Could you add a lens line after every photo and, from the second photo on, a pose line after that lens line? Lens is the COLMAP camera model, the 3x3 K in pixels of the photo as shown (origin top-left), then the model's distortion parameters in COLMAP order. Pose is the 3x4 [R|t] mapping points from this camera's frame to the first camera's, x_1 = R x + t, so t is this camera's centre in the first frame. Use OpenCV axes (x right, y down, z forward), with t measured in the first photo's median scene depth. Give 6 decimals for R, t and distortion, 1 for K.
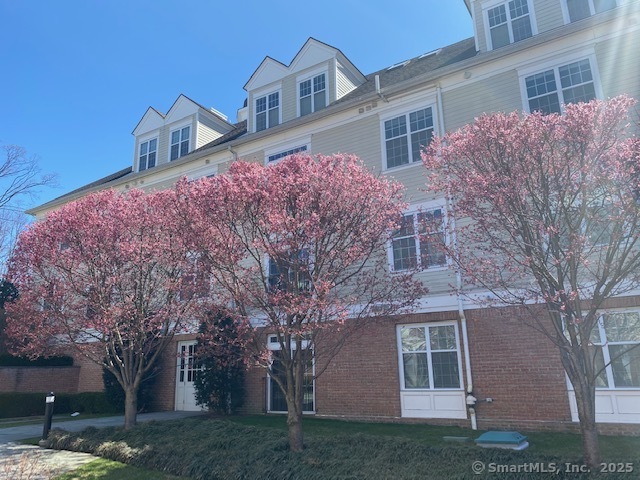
lens RADIAL K [[486.5, 0, 320.7], [0, 486.5, 238.5], [0, 0, 1]] dist [-0.005956, -0.015307]
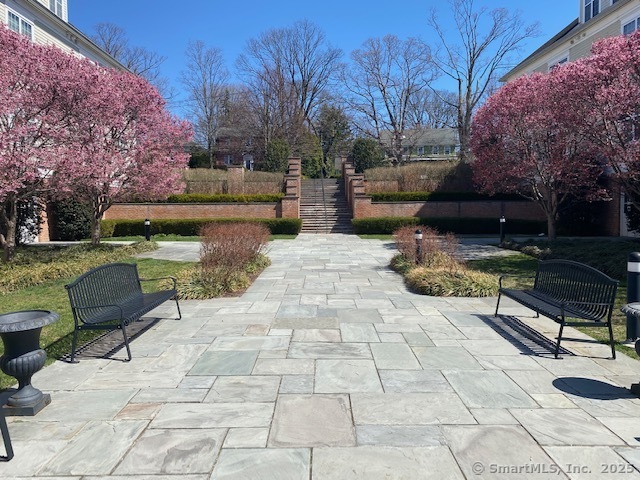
lens RADIAL K [[486.5, 0, 320.2], [0, 486.5, 240.0], [0, 0, 1]] dist [-0.005956, -0.015307]
pose [[0.564327, 0.066544, -0.822865, 0.214074], [0.211297, 0.951903, 0.221888, -0.043471], [0.798053, -0.299086, 0.523124, -0.167756]]
